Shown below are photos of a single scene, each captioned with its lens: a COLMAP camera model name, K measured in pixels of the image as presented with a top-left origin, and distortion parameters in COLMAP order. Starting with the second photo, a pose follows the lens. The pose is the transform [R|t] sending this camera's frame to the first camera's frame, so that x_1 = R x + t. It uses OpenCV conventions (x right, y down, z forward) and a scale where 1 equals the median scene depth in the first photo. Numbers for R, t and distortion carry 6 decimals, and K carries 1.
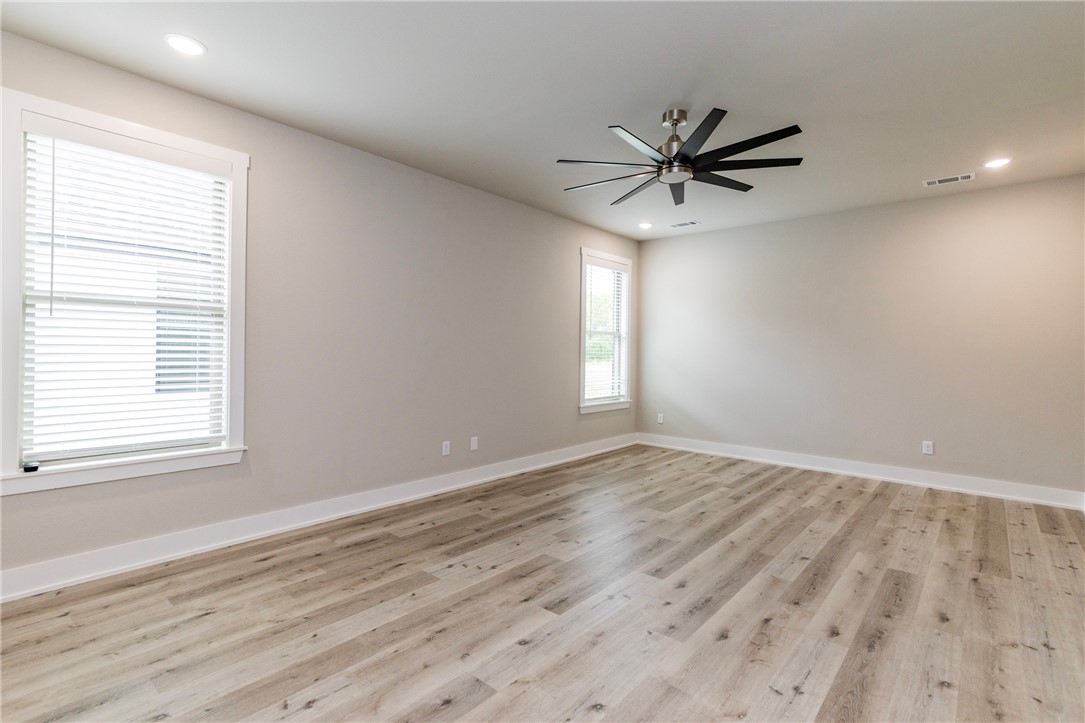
lens RADIAL K [[505.2, 0, 550.6], [0, 505.2, 365.7], [0, 0, 1]] dist [0.009468, -0.000210]
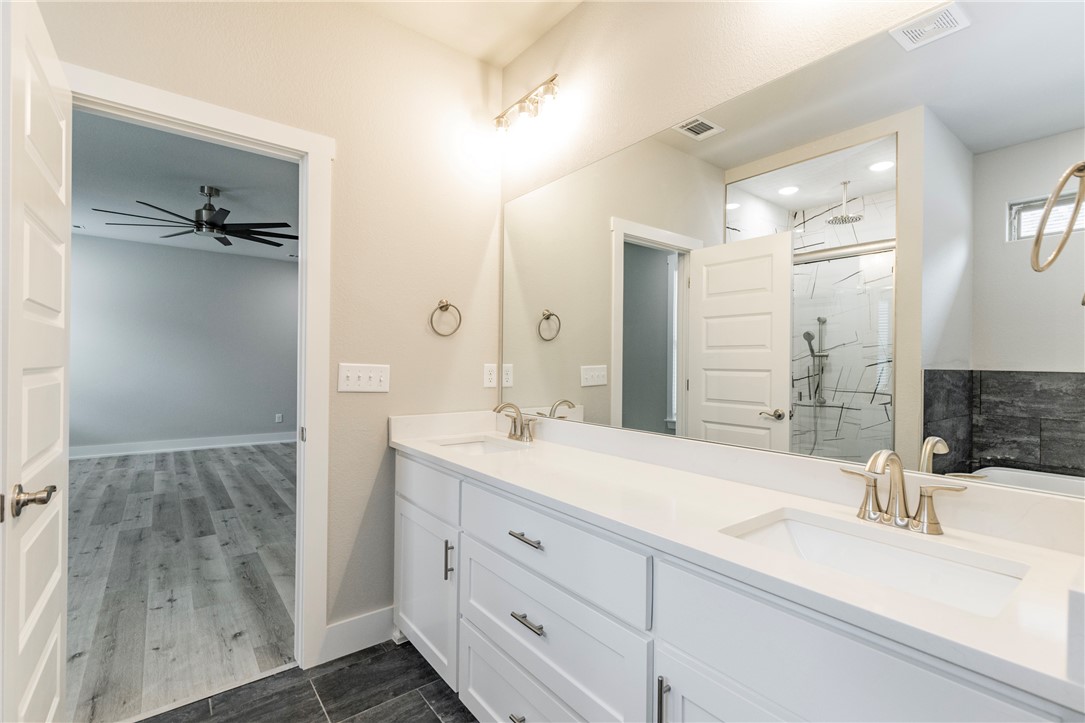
lens RADIAL K [[491.6, 0, 551.2], [0, 491.6, 361.8], [0, 0, 1]] dist [0.007098, -0.000860]
pose [[0.195601, -0.009378, 0.980639, -1.292767], [0.023730, 0.999707, 0.004827, 0.001359], [-0.980396, 0.022326, 0.195766, -0.282867]]
